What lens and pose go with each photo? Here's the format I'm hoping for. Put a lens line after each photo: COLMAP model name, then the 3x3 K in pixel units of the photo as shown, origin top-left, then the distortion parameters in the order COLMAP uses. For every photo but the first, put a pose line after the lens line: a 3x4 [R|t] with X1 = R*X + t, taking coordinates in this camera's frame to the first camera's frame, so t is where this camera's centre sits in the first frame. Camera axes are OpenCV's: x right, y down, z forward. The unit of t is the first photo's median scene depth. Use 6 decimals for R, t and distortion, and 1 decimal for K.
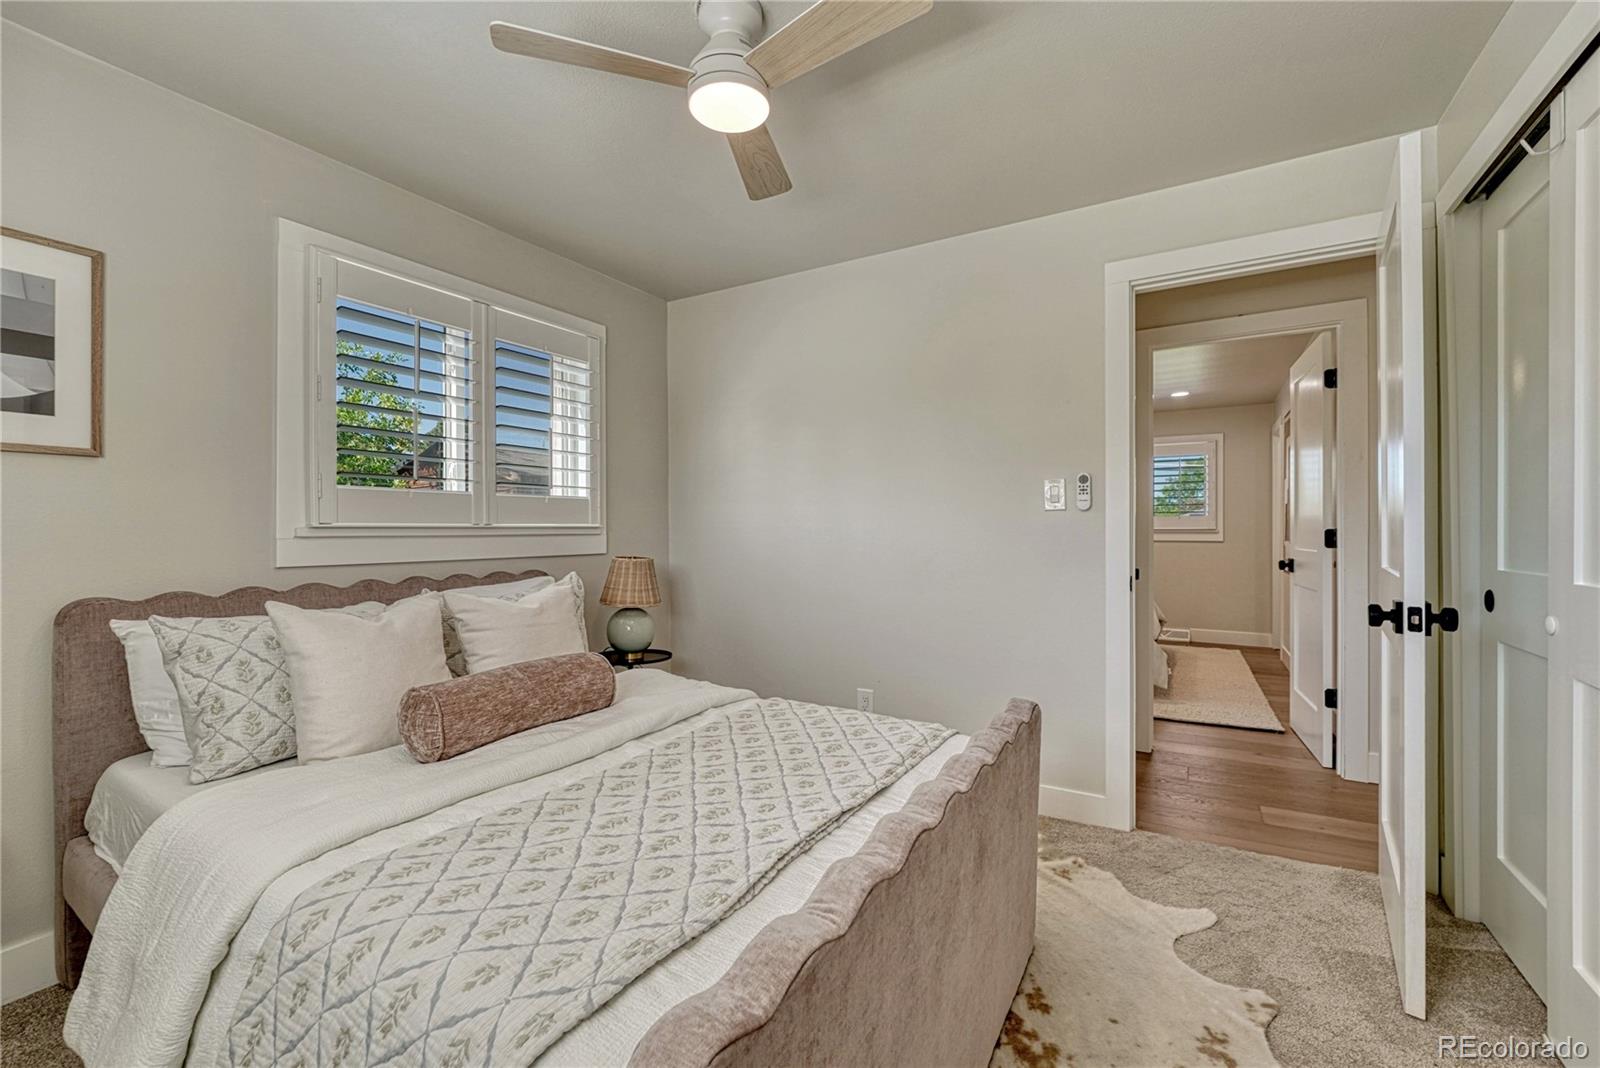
lens RADIAL K [[665.2, 0, 762.6], [0, 665.2, 531.8], [0, 0, 1]] dist [-0.015514, 0.001262]
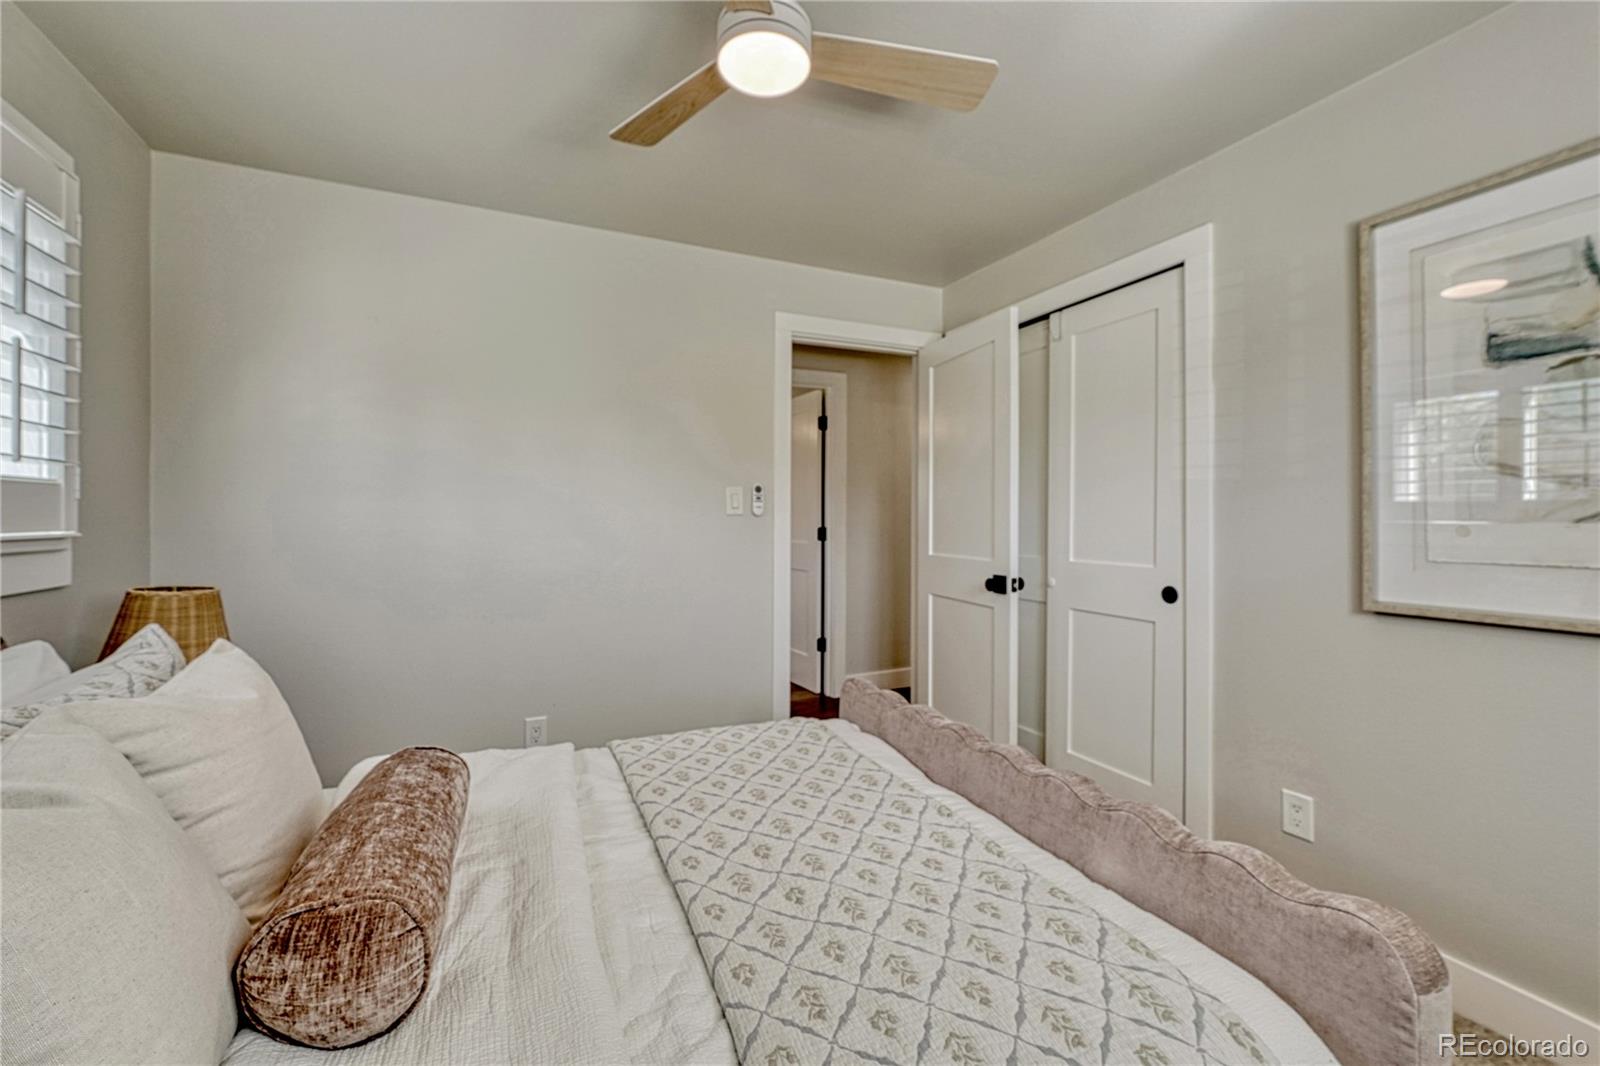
lens RADIAL K [[665.2, 0, 805.0], [0, 665.2, 520.9], [0, 0, 1]] dist [-0.015514, 0.001262]
pose [[0.538148, -0.001833, 0.842848, -0.618472], [0.000661, 0.999998, 0.001752, -0.032692], [-0.842850, -0.000386, 0.538149, 0.387503]]
